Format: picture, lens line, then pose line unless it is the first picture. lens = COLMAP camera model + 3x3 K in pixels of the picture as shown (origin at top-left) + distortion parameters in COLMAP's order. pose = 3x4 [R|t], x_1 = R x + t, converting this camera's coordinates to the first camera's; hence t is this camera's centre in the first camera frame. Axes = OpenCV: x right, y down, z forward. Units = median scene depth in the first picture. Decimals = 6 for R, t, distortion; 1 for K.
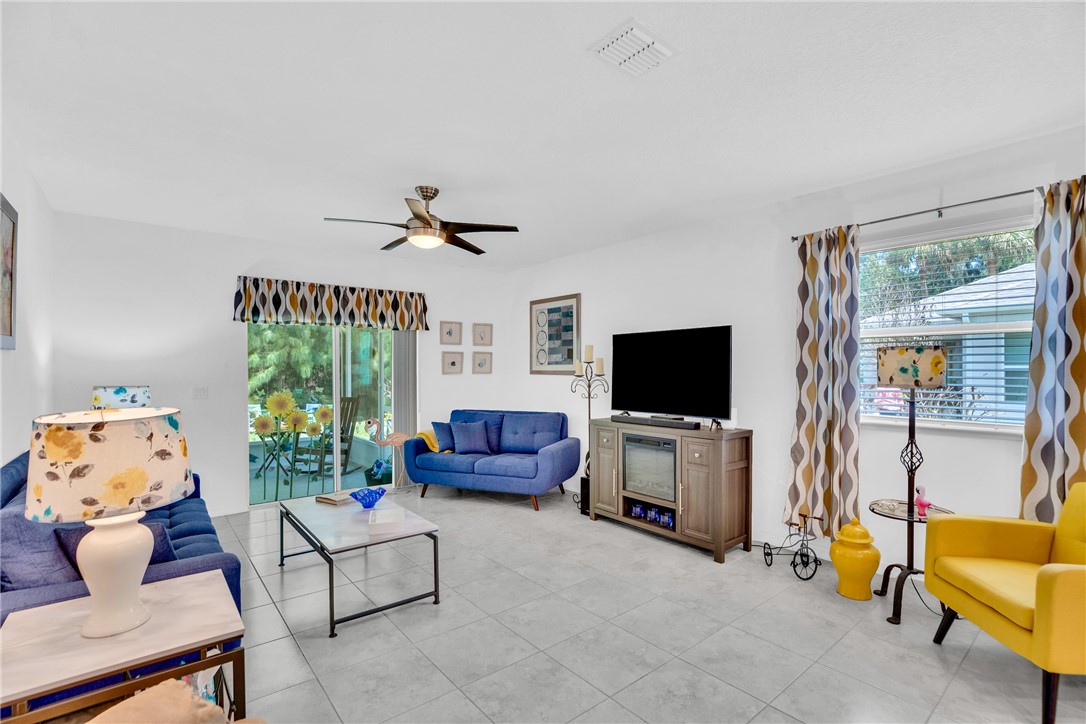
lens RADIAL K [[499.7, 0, 552.3], [0, 499.7, 372.7], [0, 0, 1]] dist [-0.042844, 0.011609]
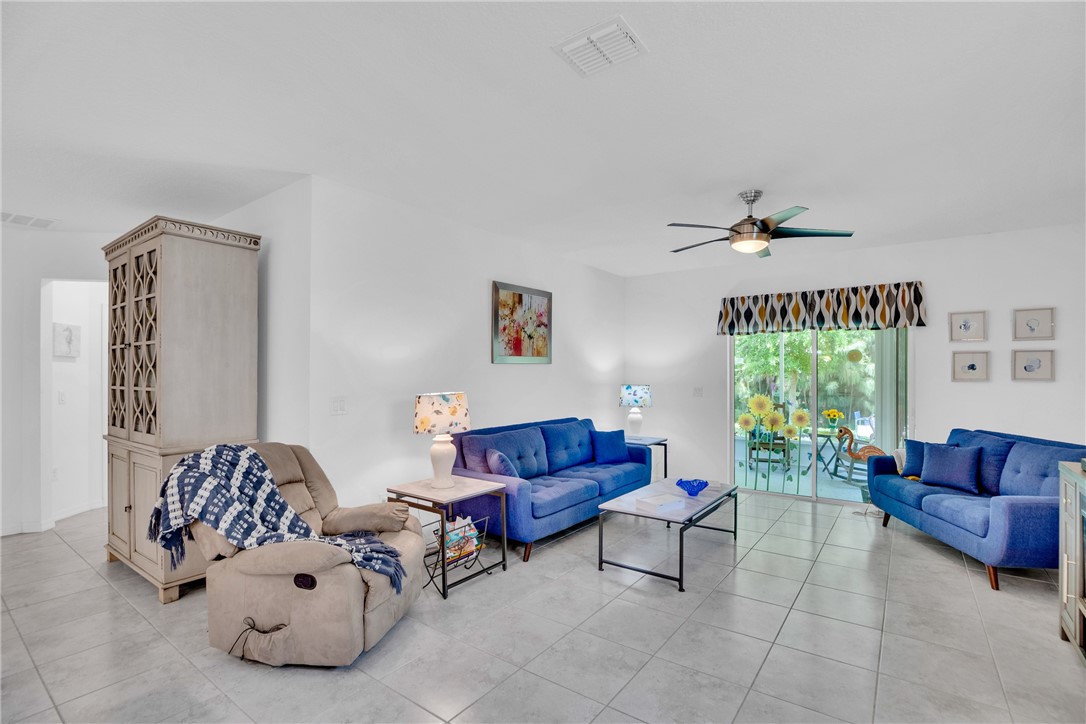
lens RADIAL K [[499.7, 0, 551.5], [0, 499.7, 373.5], [0, 0, 1]] dist [-0.042844, 0.011609]
pose [[0.248284, 0.000854, -0.968687, 0.428613], [-0.008294, 0.999965, -0.001245, -0.003015], [0.968652, 0.008344, 0.248282, 0.261304]]
